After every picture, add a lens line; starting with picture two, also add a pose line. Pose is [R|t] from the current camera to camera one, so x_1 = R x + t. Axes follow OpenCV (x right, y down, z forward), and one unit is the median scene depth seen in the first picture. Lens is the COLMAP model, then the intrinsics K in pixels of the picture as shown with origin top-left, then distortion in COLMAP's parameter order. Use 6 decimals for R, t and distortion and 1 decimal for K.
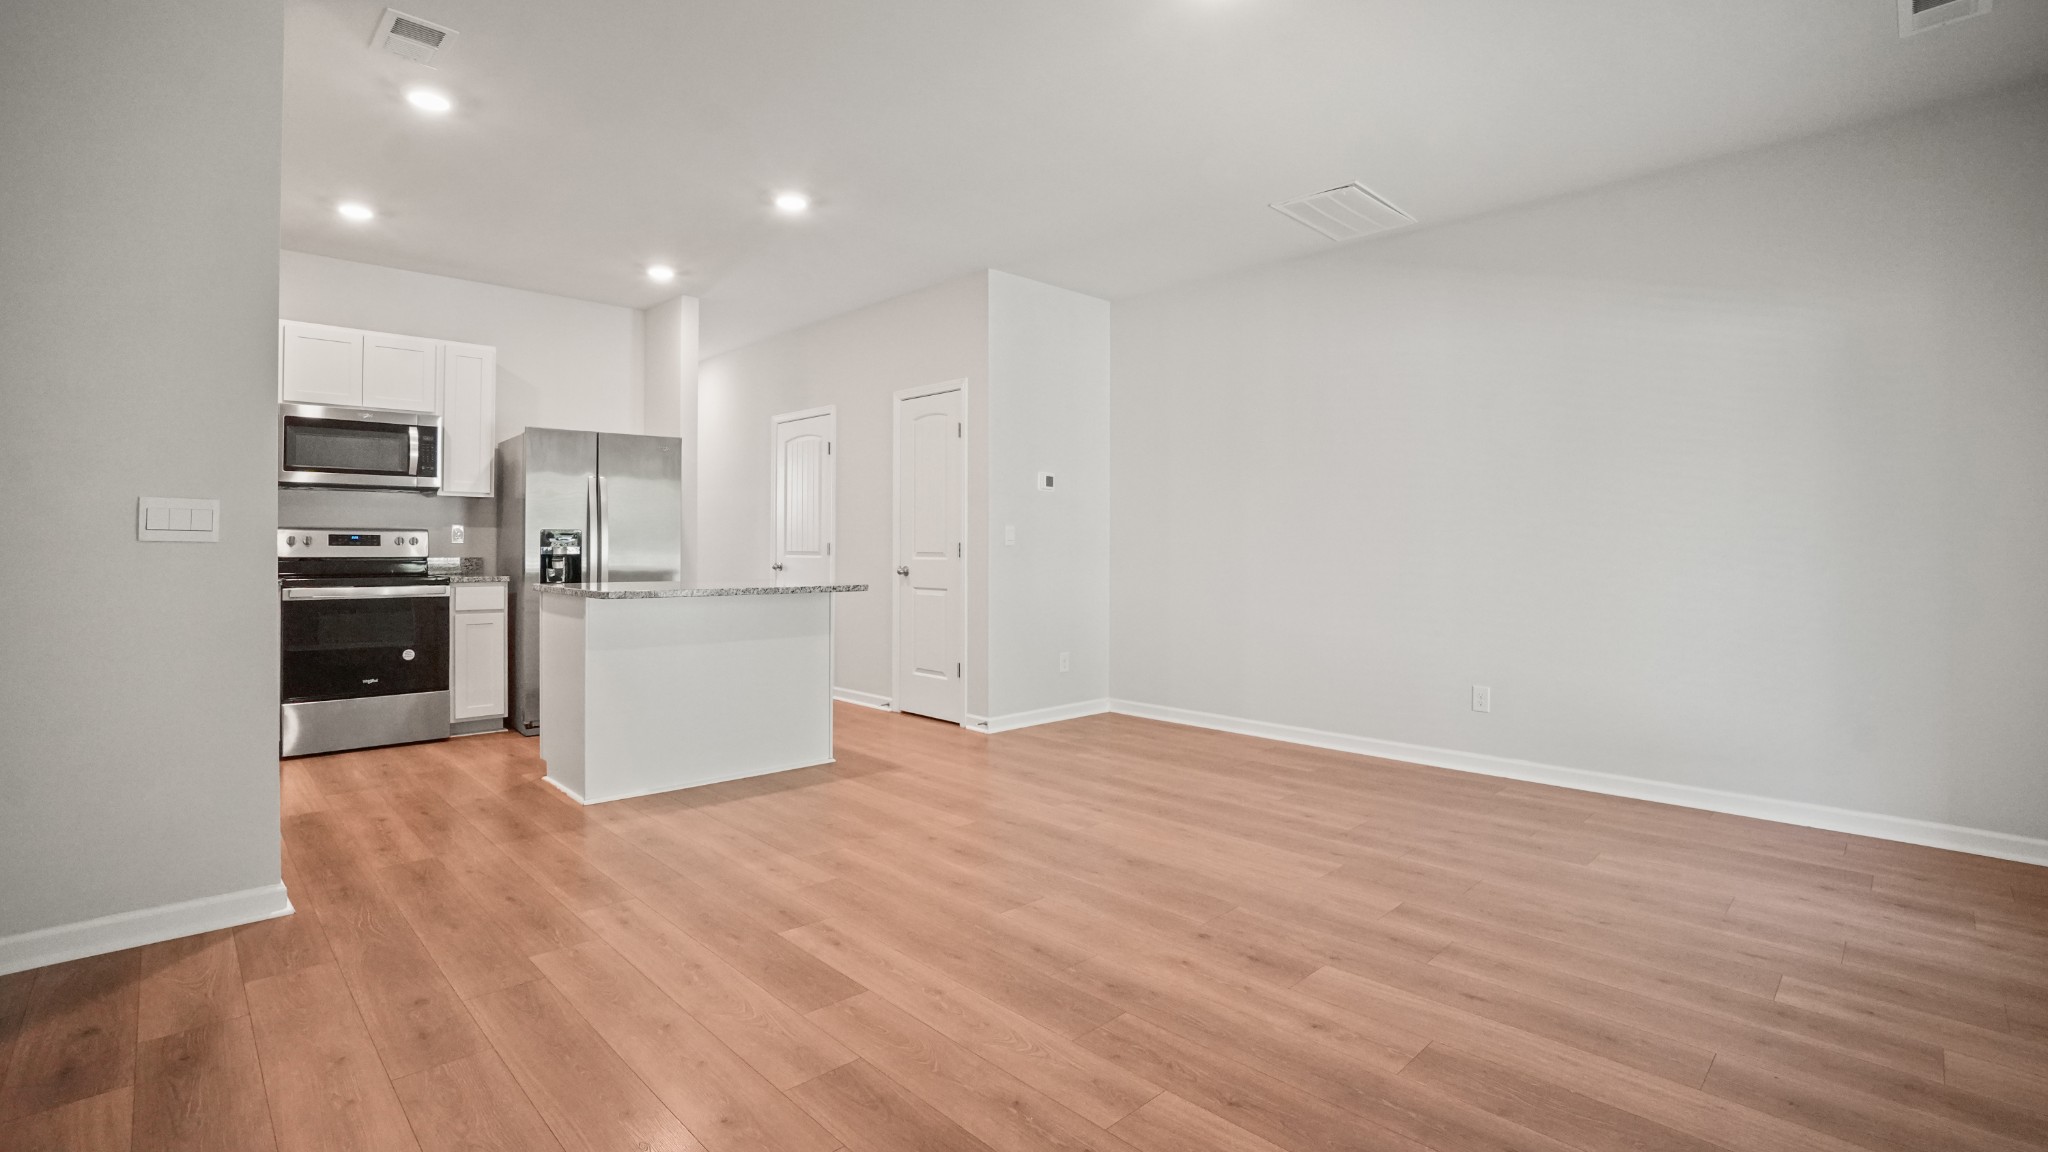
lens RADIAL K [[927.4, 0, 1007.3], [0, 927.4, 565.7], [0, 0, 1]] dist [-0.050449, 0.005010]
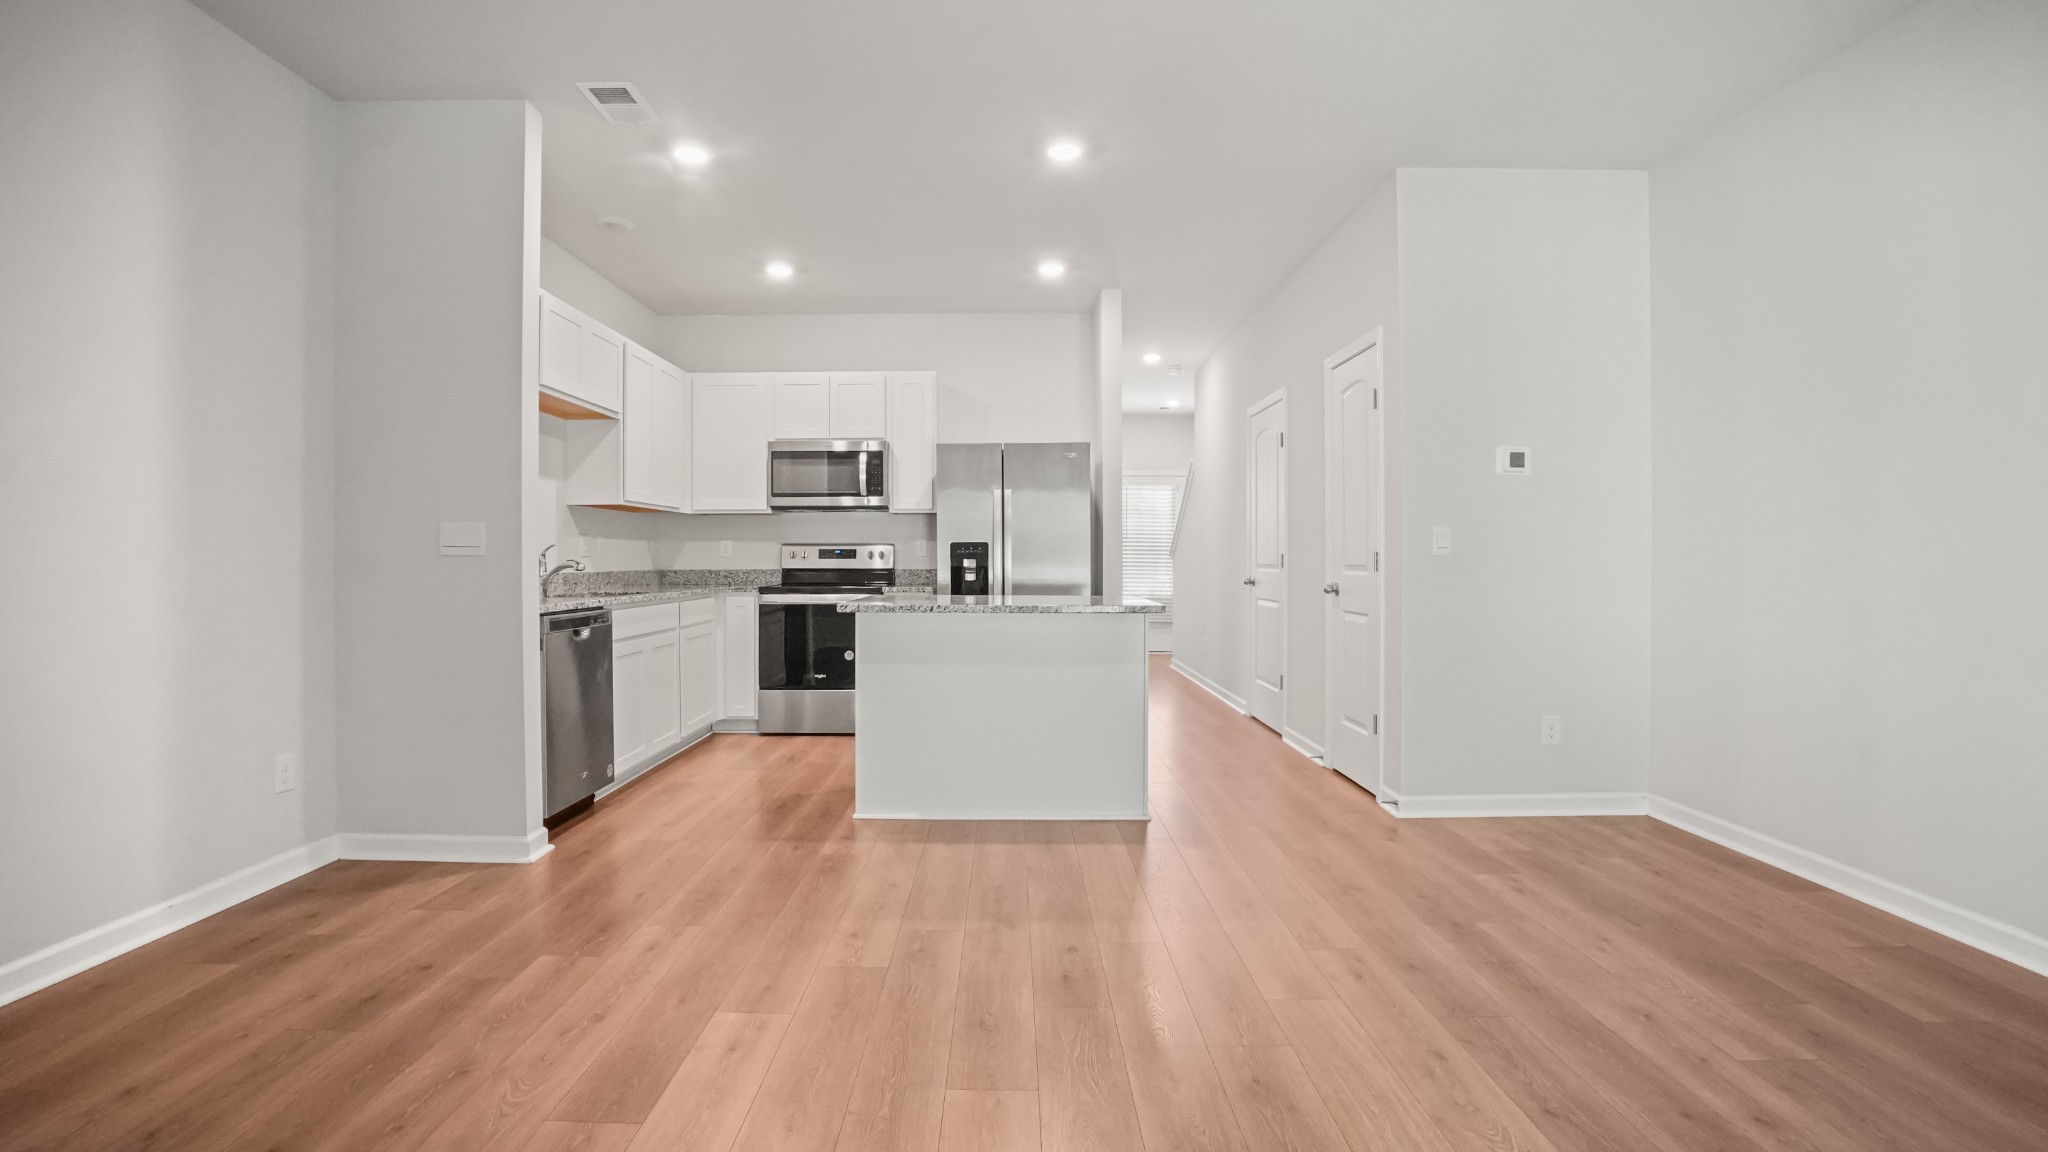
lens RADIAL K [[927.4, 0, 1002.7], [0, 927.4, 588.7], [0, 0, 1]] dist [-0.050449, 0.005010]
pose [[0.716232, 0.019048, -0.697602, 0.264976], [-0.010886, 0.999811, 0.016124, -0.004804], [0.697777, -0.003954, 0.716304, 0.291541]]
